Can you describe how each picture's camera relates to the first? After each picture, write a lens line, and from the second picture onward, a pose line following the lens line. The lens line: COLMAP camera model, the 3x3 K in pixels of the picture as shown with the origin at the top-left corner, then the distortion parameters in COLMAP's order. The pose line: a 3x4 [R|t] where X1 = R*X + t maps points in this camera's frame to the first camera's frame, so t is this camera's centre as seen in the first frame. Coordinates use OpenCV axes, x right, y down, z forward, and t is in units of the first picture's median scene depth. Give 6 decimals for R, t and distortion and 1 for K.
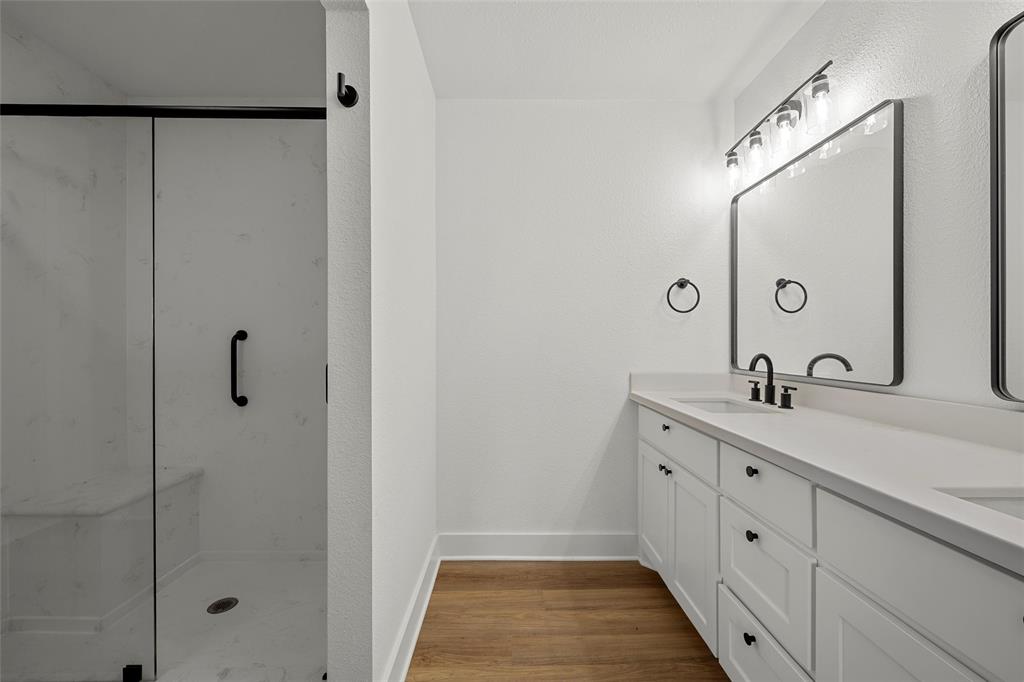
lens RADIAL K [[409.7, 0, 512.0], [0, 409.7, 341.0], [0, 0, 1]] dist [-0.000881, 0.000253]
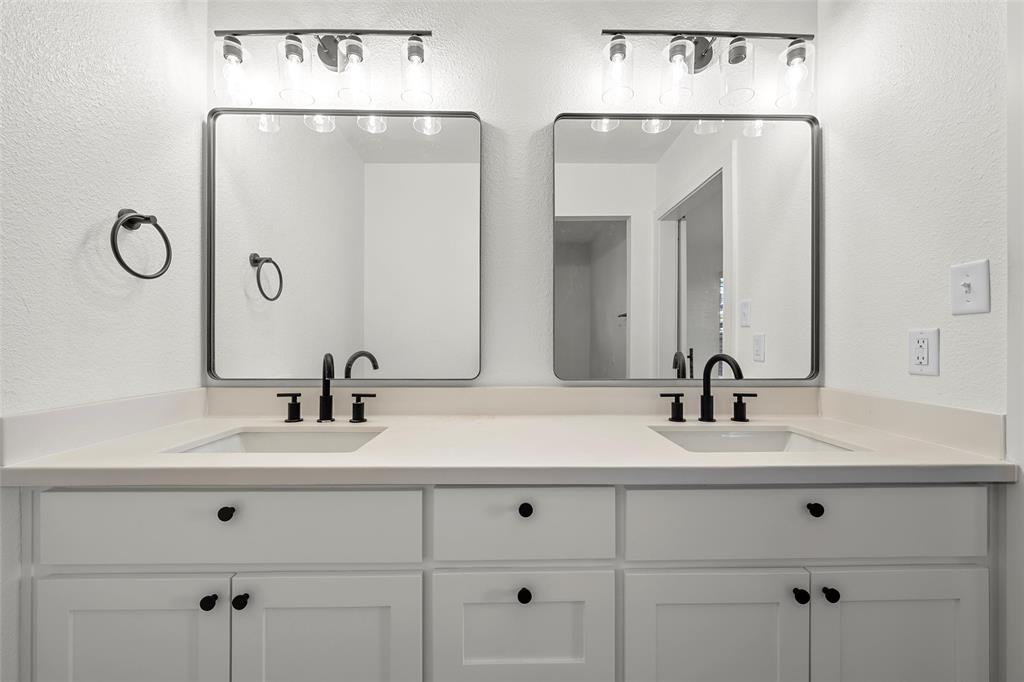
lens RADIAL K [[400.4, 0, 512.0], [0, 400.4, 341.0], [0, 0, 1]] dist [0.000430, 0.000044]
pose [[-0.000365, -0.014753, 0.999891, -0.106201], [-0.008675, 0.999854, 0.014749, -0.006548], [-0.999962, -0.008669, -0.000493, 0.681876]]
